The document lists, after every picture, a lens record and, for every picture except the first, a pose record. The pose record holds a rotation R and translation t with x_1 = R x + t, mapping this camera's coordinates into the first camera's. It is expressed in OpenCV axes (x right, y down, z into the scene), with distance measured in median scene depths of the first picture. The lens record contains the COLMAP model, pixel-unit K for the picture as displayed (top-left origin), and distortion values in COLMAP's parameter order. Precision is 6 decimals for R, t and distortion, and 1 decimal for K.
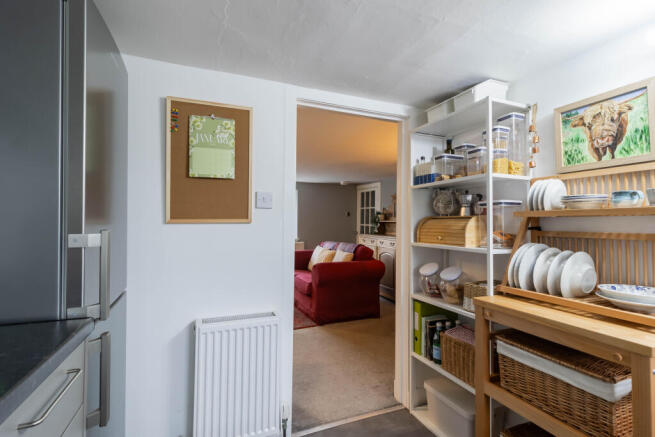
lens RADIAL K [[314.0, 0, 327.5], [0, 314.0, 218.5], [0, 0, 1]] dist [0.000886, -0.000106]
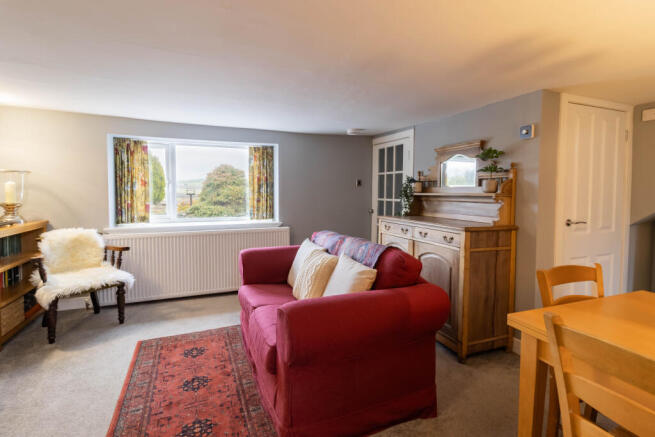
lens RADIAL K [[314.0, 0, 327.5], [0, 314.0, 218.5], [0, 0, 1]] dist [0.000886, -0.000106]
pose [[0.999789, -0.003168, -0.020291, 0.021965], [0.004990, 0.995893, 0.090402, 0.000262], [0.019921, -0.090484, 0.995699, 0.544584]]
